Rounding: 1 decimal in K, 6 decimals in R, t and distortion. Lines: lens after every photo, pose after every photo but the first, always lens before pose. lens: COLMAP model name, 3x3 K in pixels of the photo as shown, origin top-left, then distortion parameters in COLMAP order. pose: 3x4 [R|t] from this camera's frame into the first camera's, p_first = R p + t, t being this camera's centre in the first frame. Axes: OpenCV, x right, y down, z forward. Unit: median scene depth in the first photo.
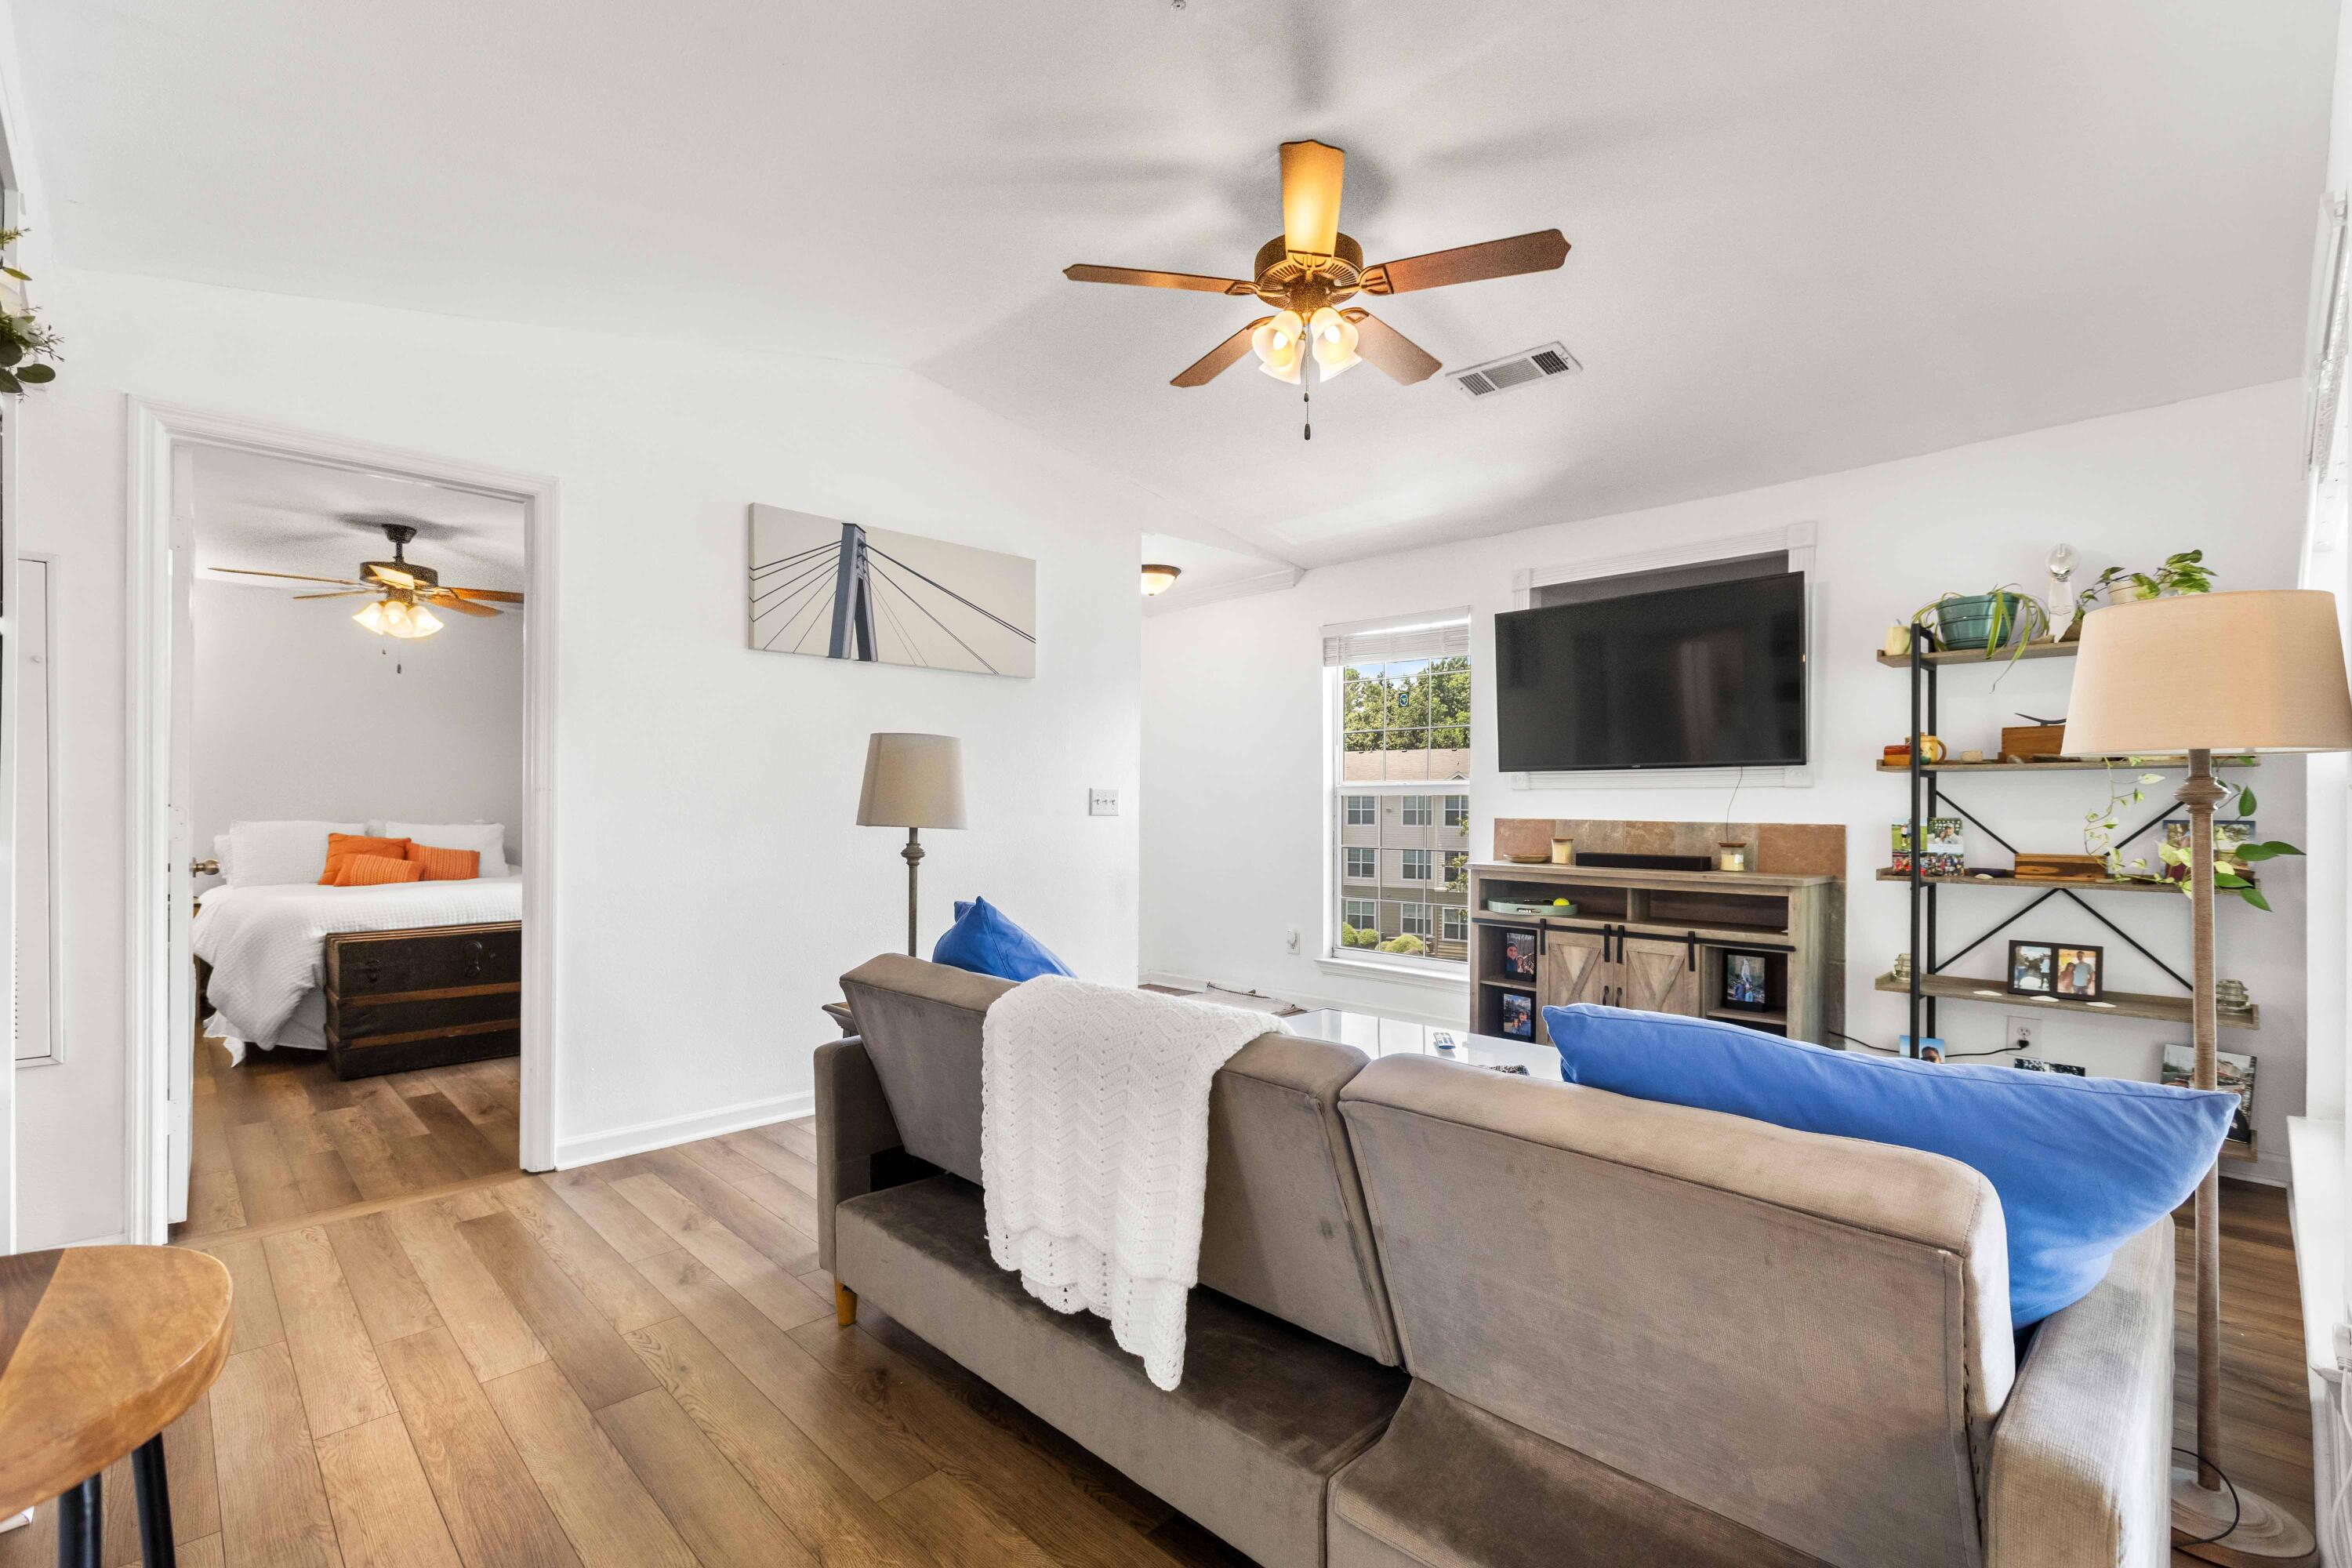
lens RADIAL K [[1057.3, 0, 1176.7], [0, 1057.3, 811.8], [0, 0, 1]] dist [-0.002485, 0.001237]
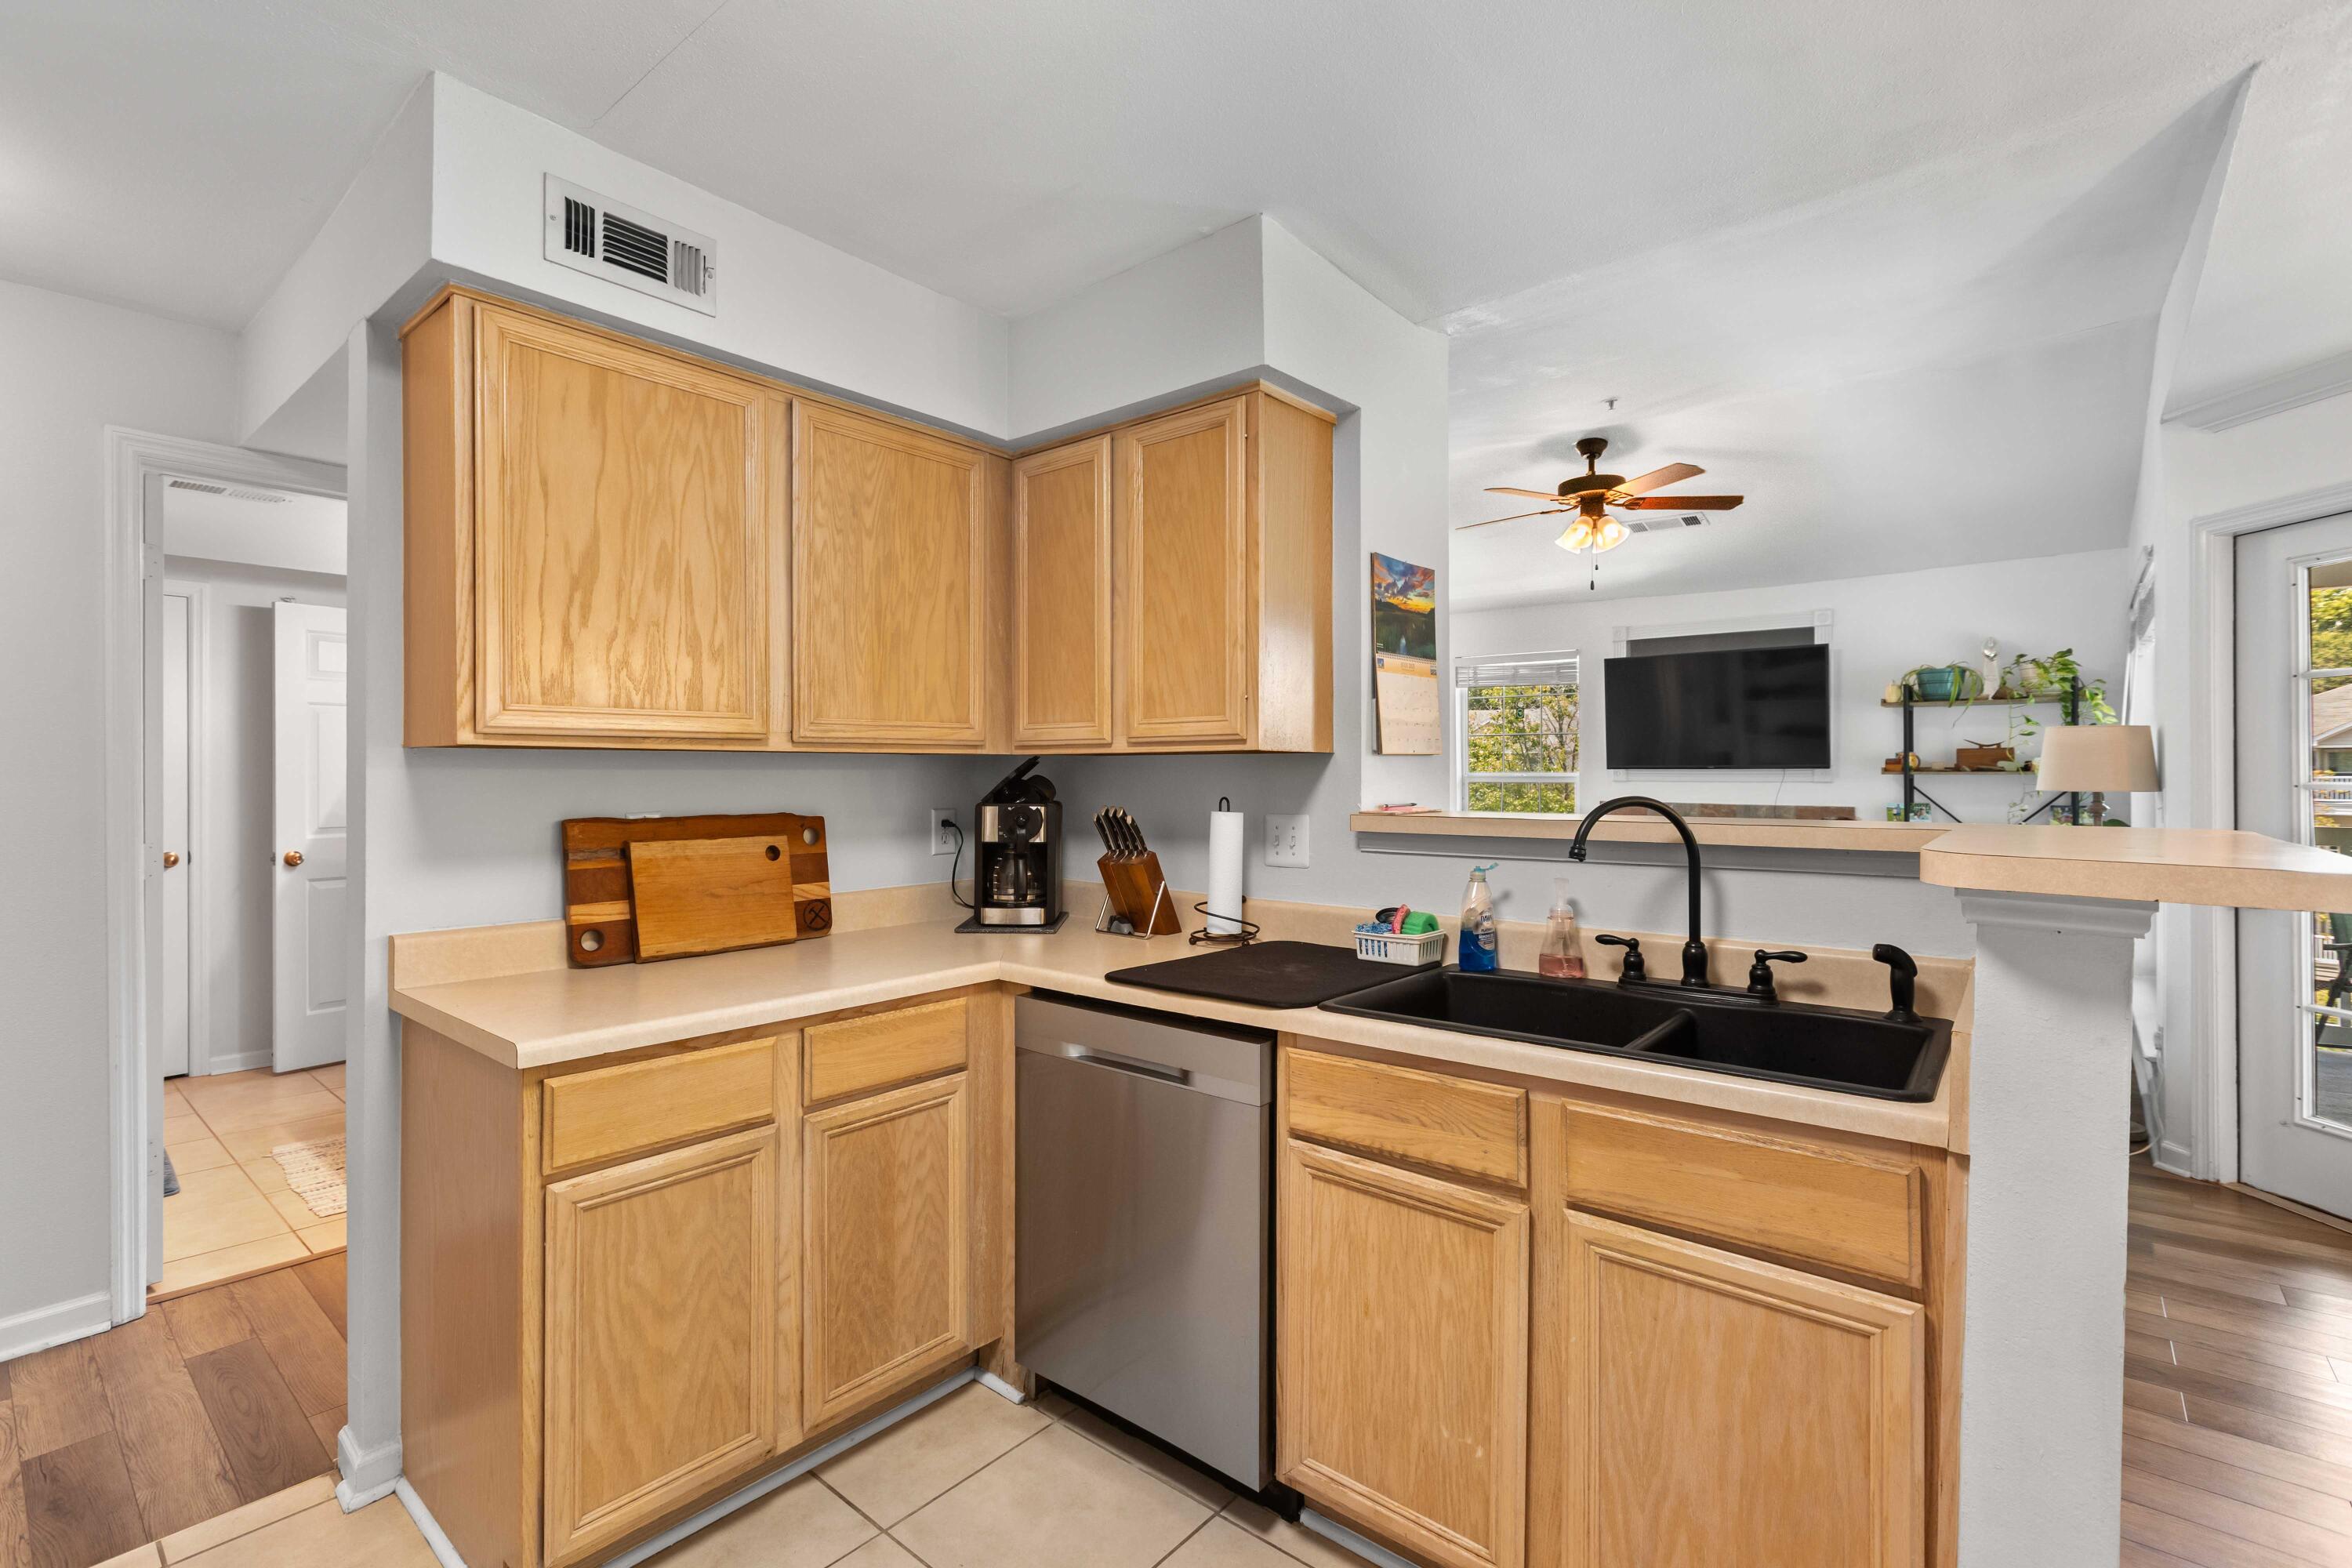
lens RADIAL K [[1057.3, 0, 1169.5], [0, 1057.3, 775.5], [0, 0, 1]] dist [-0.002485, 0.001237]
pose [[0.995223, -0.006815, 0.097393, -0.567960], [0.007077, 0.999972, -0.002341, -0.041017], [-0.097375, 0.003019, 0.995243, -0.489084]]
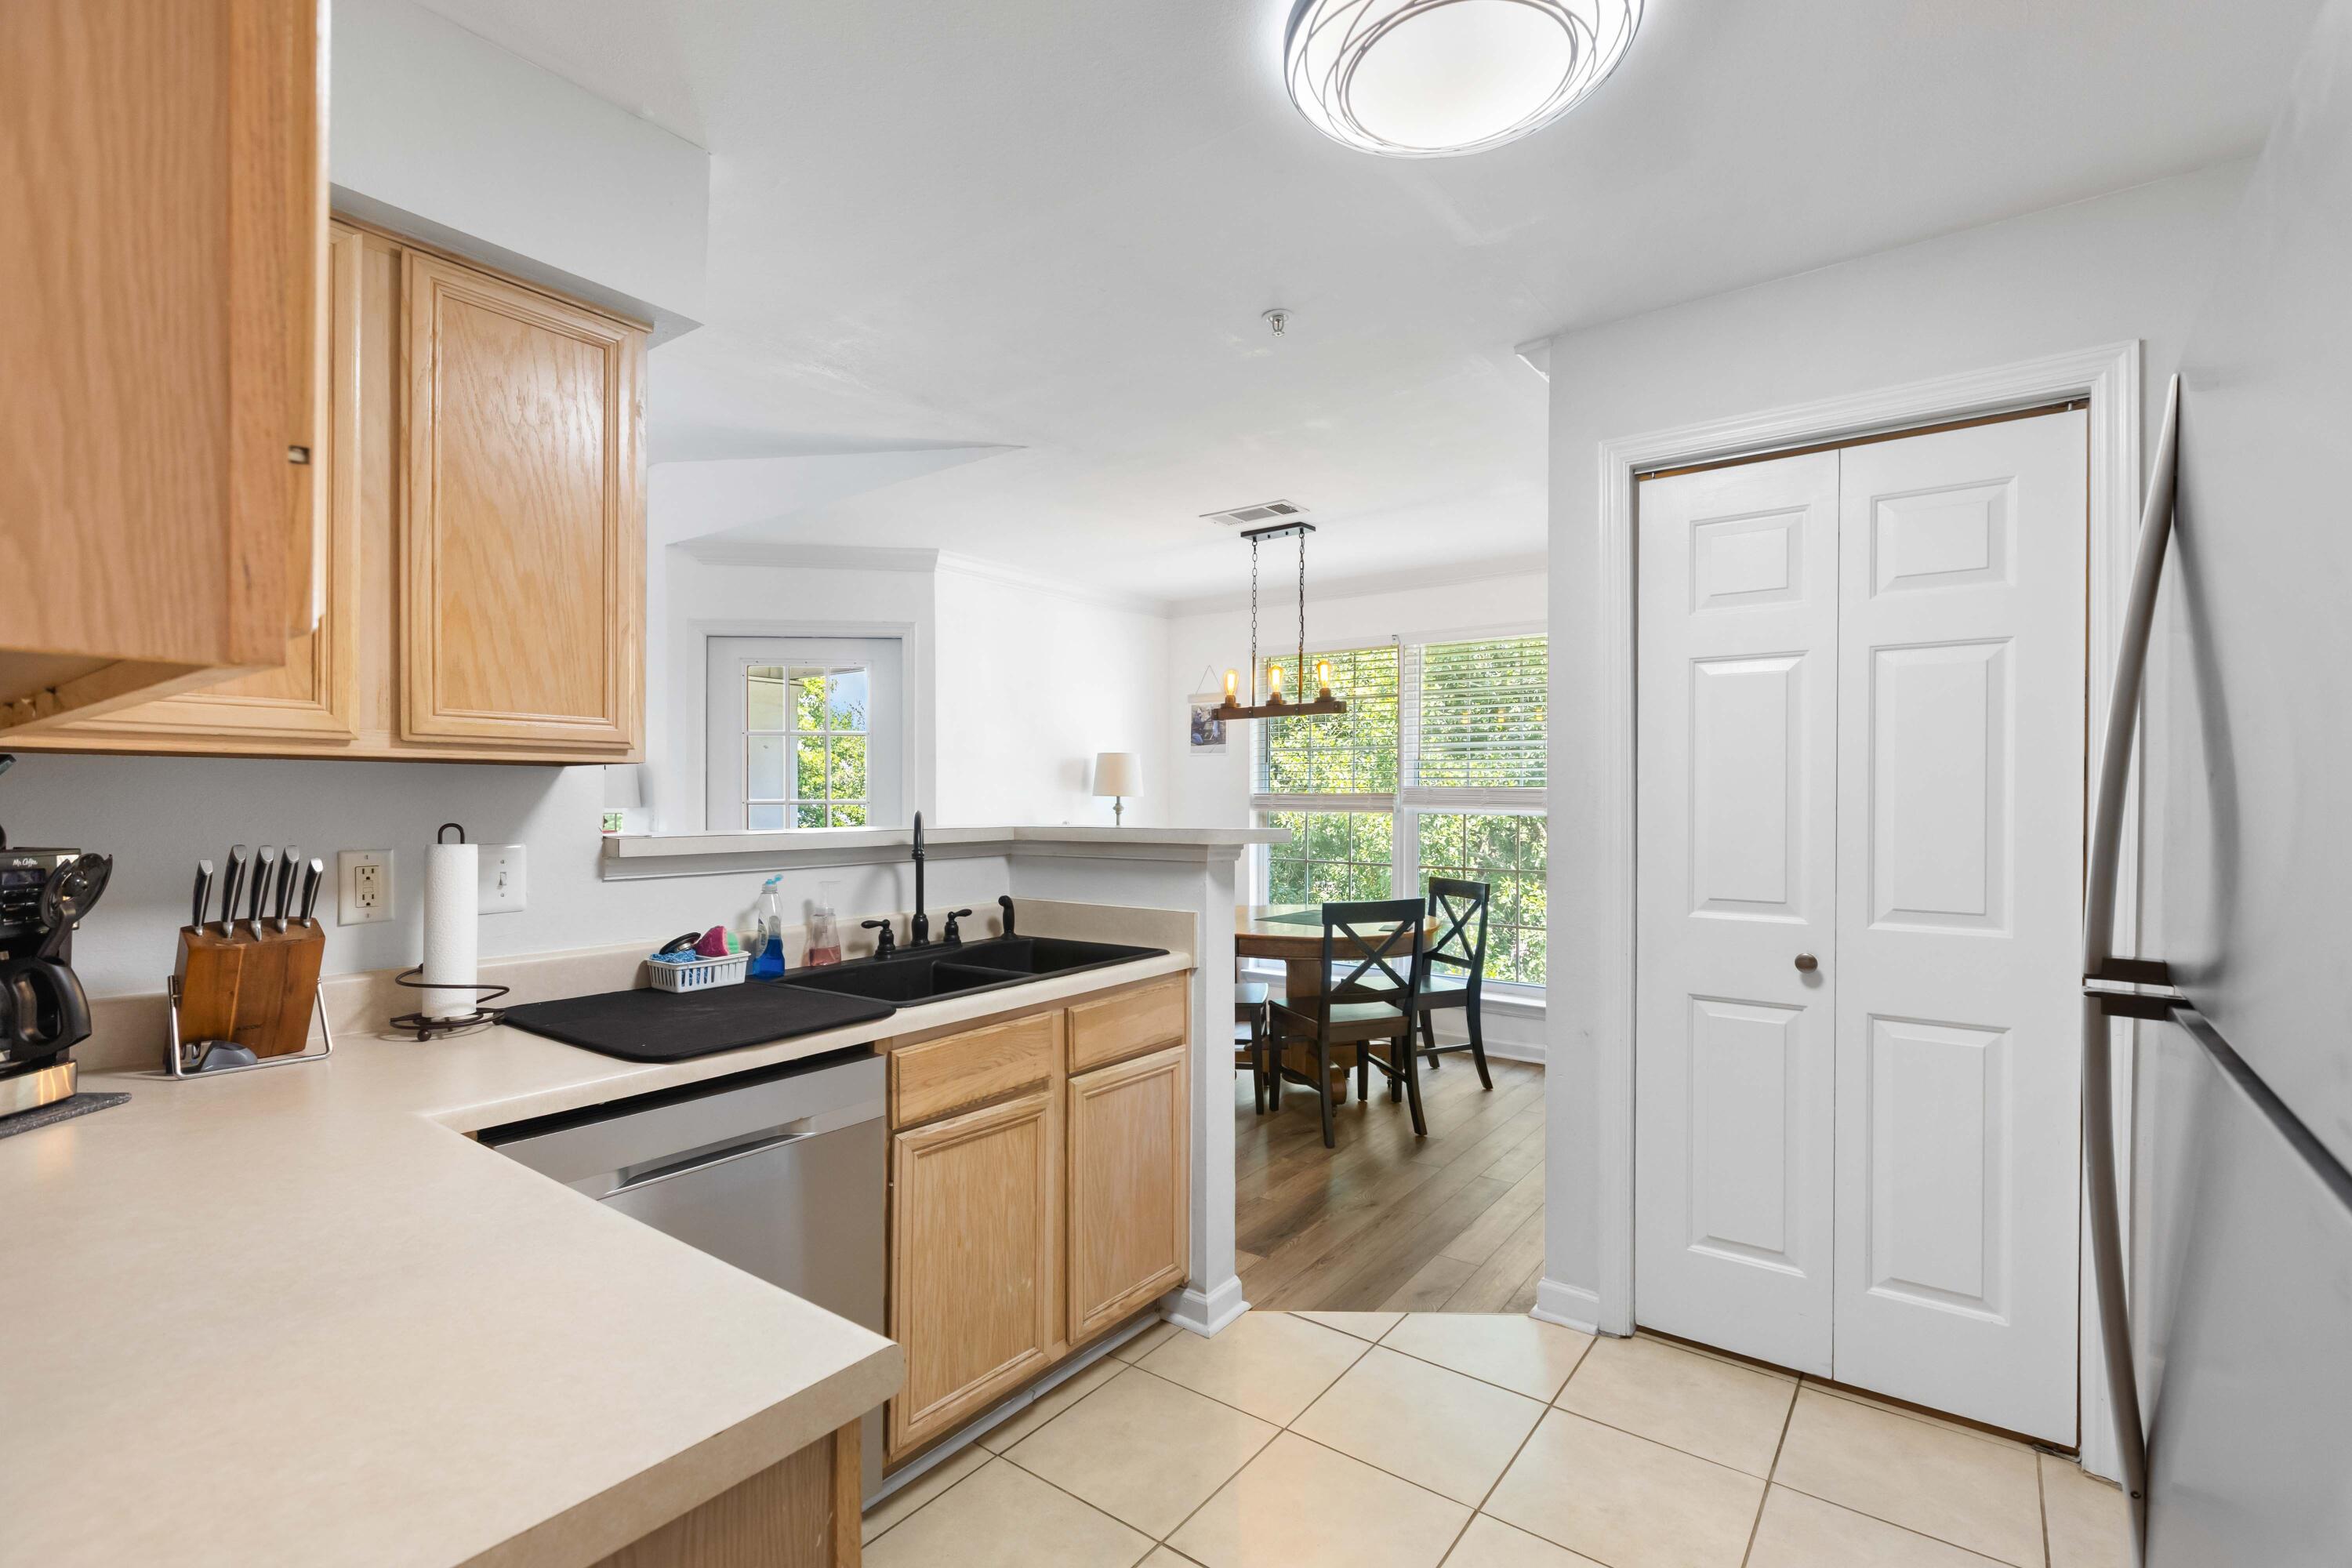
lens RADIAL K [[1057.3, 0, 1171.8], [0, 1057.3, 799.5], [0, 0, 1]] dist [-0.002485, 0.001237]
pose [[-0.155377, -0.009069, 0.987814, -1.006467], [-0.000551, 0.999958, 0.009094, -0.044043], [-0.987855, 0.000869, -0.155375, -0.054707]]
